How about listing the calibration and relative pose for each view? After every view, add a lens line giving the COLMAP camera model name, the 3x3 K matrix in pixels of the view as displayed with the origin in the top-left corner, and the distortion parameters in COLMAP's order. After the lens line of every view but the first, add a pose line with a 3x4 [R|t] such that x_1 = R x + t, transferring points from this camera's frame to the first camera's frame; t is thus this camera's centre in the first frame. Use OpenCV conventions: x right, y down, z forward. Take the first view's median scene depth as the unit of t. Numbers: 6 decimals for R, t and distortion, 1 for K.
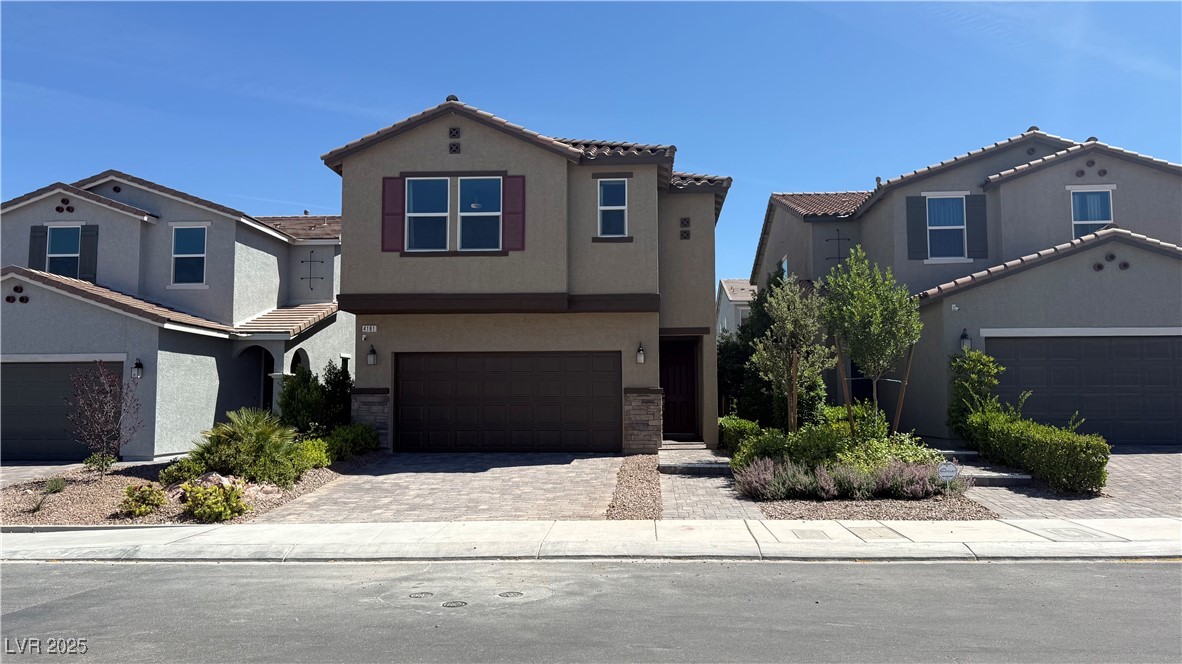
lens RADIAL K [[860.0, 0, 590.9], [0, 860.0, 332.3], [0, 0, 1]] dist [0.030017, -0.024662]
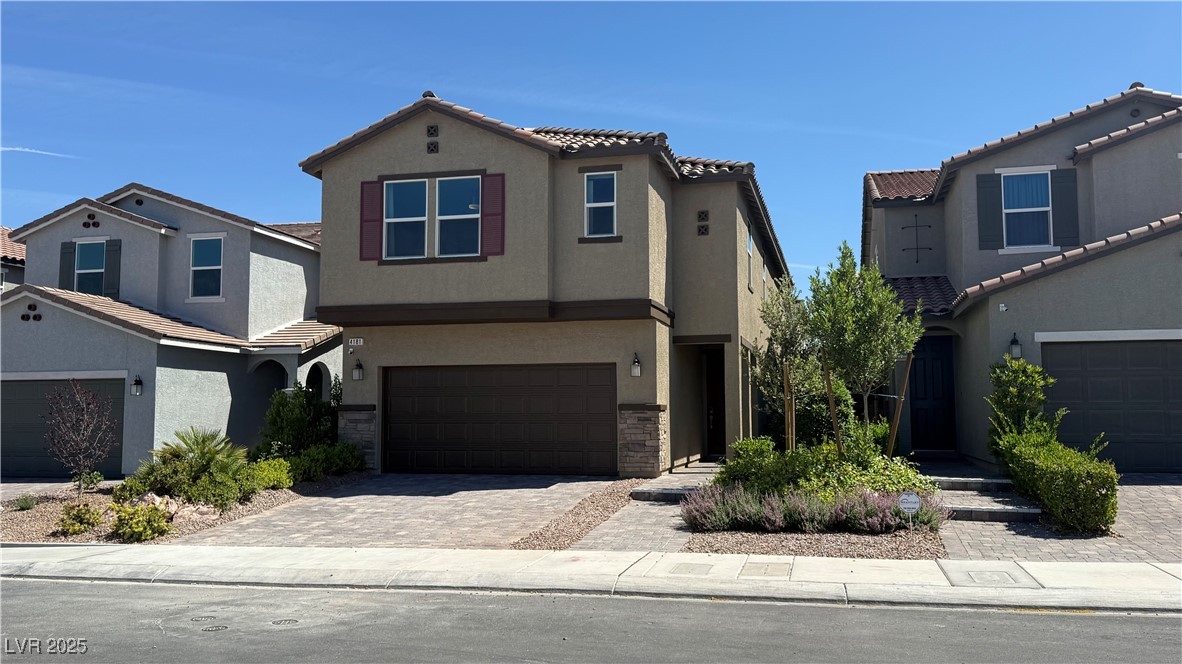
lens RADIAL K [[988.8, 0, 594.2], [0, 988.8, 329.7], [0, 0, 1]] dist [0.042002, -0.042454]
pose [[0.983087, -0.015848, -0.182451, 0.206654], [0.014796, 0.999865, -0.007126, -0.006121], [0.182539, 0.004305, 0.983189, -0.021558]]
